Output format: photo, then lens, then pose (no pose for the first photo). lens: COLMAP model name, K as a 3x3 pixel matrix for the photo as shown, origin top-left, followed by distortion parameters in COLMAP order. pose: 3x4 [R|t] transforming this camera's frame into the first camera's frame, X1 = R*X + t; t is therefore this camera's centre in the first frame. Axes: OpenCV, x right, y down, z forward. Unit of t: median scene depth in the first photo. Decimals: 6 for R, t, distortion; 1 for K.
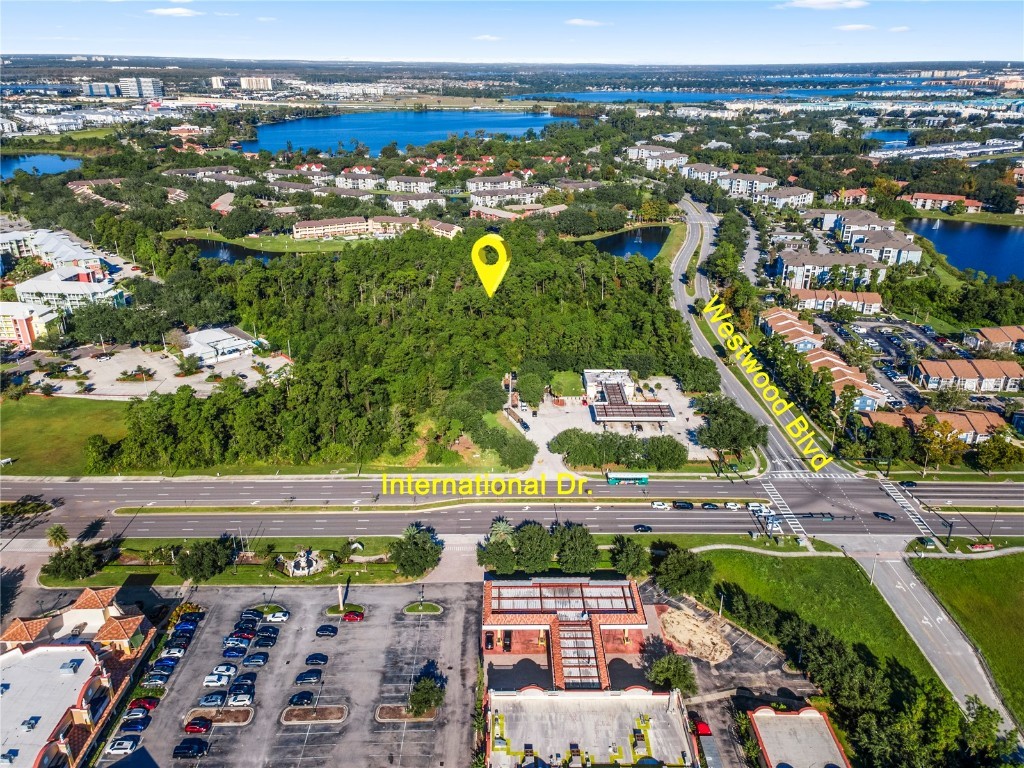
lens RADIAL K [[738.4, 0, 515.6], [0, 738.4, 384.1], [0, 0, 1]] dist [0.040800, 0.029159]
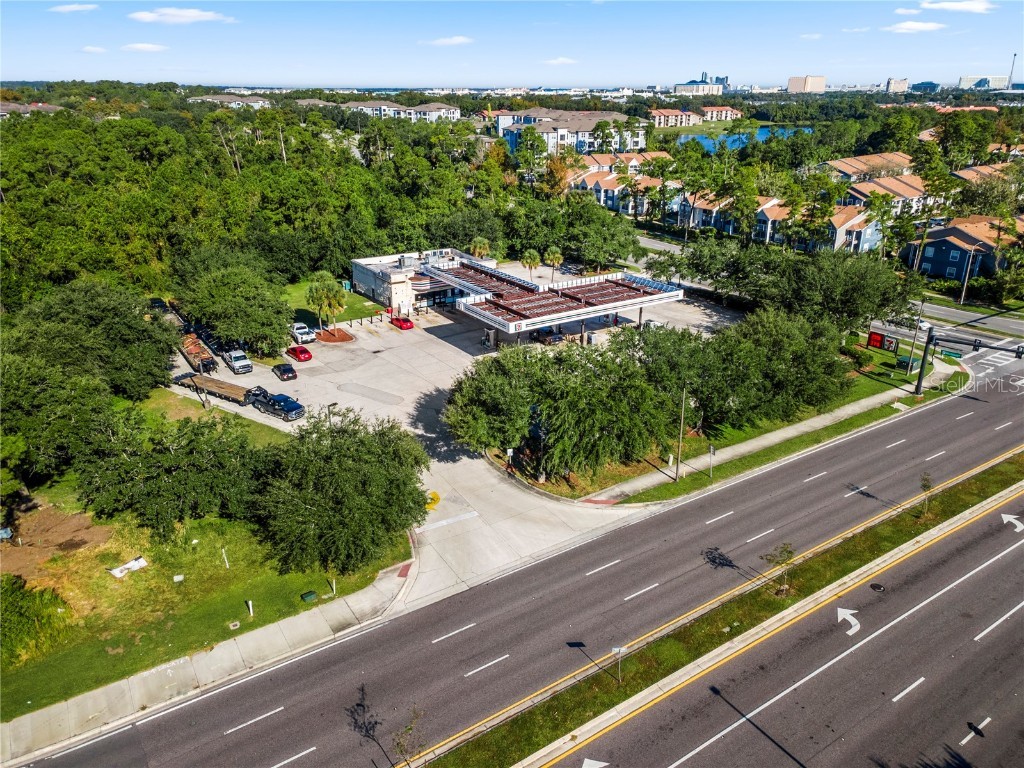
lens RADIAL K [[738.4, 0, 515.6], [0, 738.4, 384.1], [0, 0, 1]] dist [0.040800, 0.029159]
pose [[0.839366, -0.207325, 0.502475, -0.026387], [0.222071, 0.974533, 0.031139, 0.029109], [-0.496134, 0.085449, 0.864031, 0.342608]]
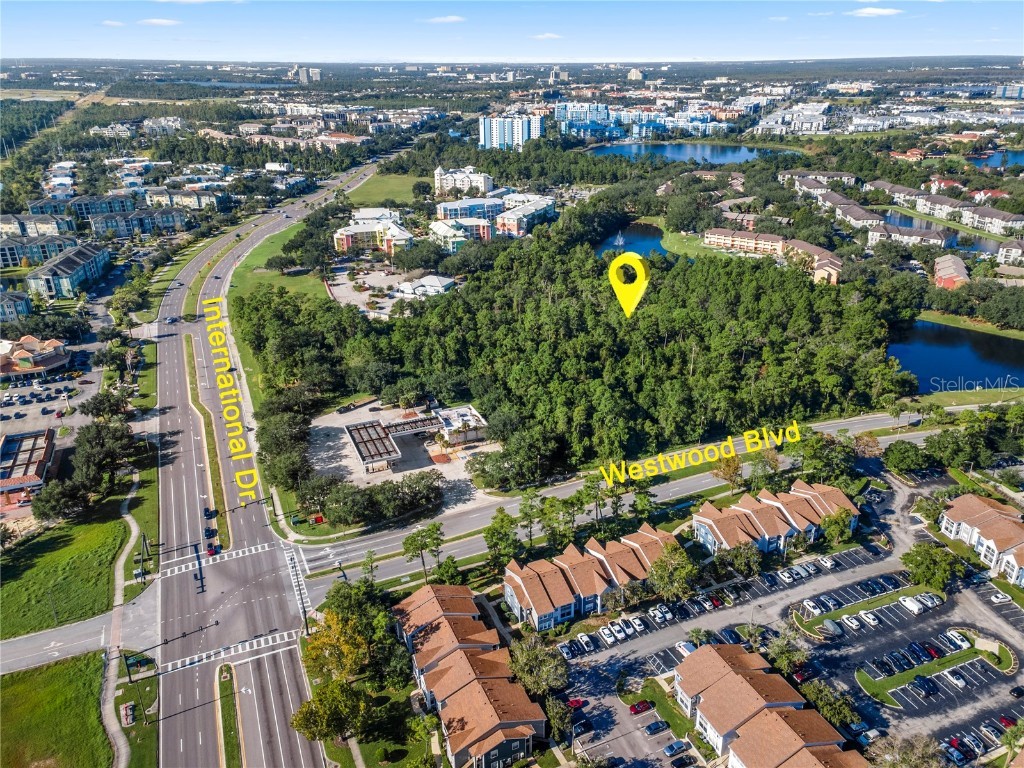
lens RADIAL K [[738.4, 0, 515.6], [0, 738.4, 384.1], [0, 0, 1]] dist [0.040800, 0.029159]
pose [[0.392995, 0.363081, -0.844824, 0.481168], [-0.363033, 0.905376, 0.220229, -0.144944], [0.844844, 0.220150, 0.487619, 0.332033]]
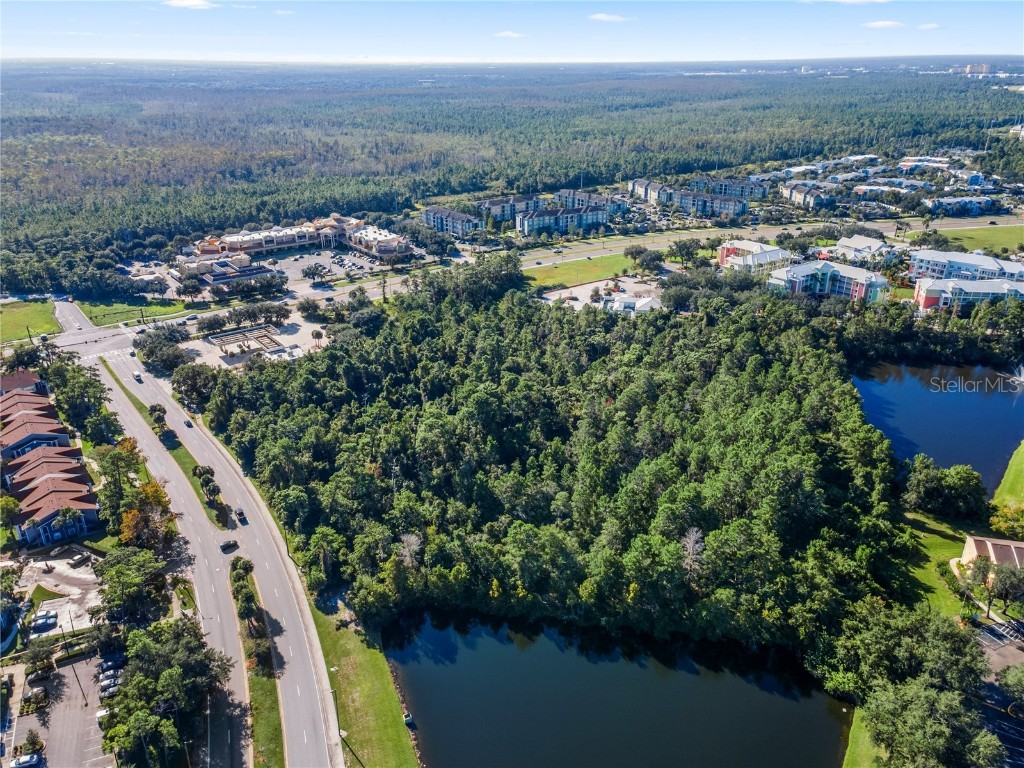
lens RADIAL K [[723.7, 0, 510.7], [0, 723.7, 399.2], [0, 0, 1]] dist [0.051537, 0.005943]
pose [[-0.797427, 0.250944, -0.548759, 0.244117], [-0.245108, 0.696307, 0.674595, -0.406781], [0.551391, 0.672446, -0.493746, 0.944623]]
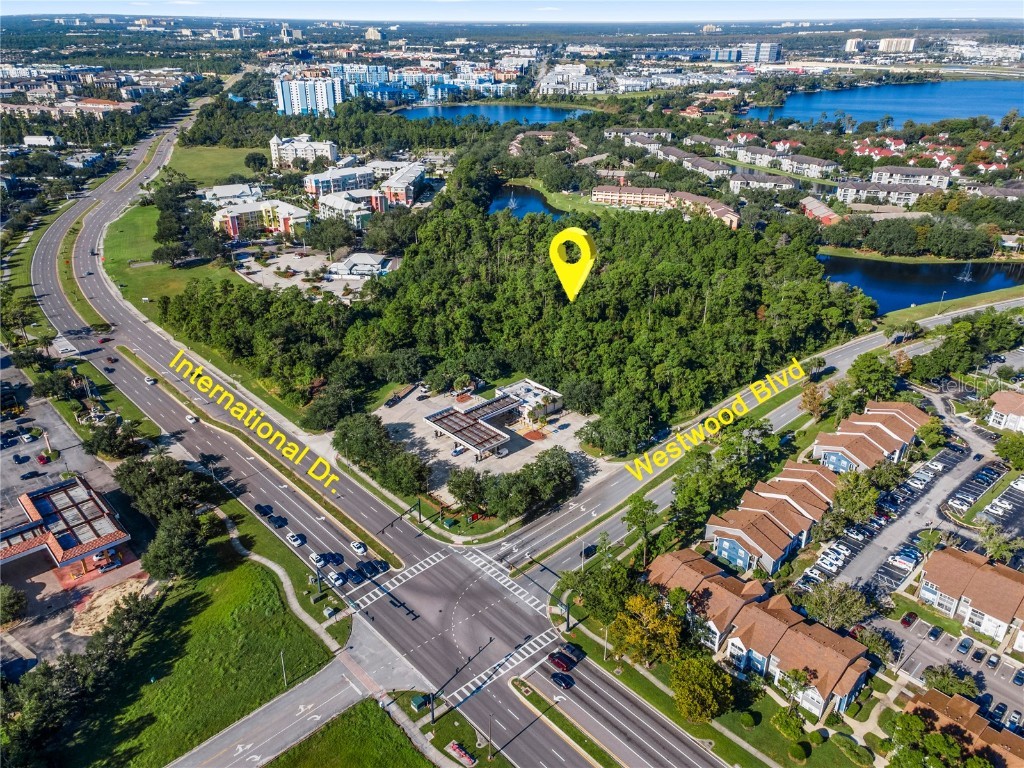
lens RADIAL K [[738.4, 0, 515.6], [0, 738.4, 384.1], [0, 0, 1]] dist [0.040800, 0.029159]
pose [[0.678357, 0.322309, -0.660264, 0.369592], [-0.295323, 0.942467, 0.156652, -0.081778], [0.672768, 0.088725, 0.734515, 0.190167]]
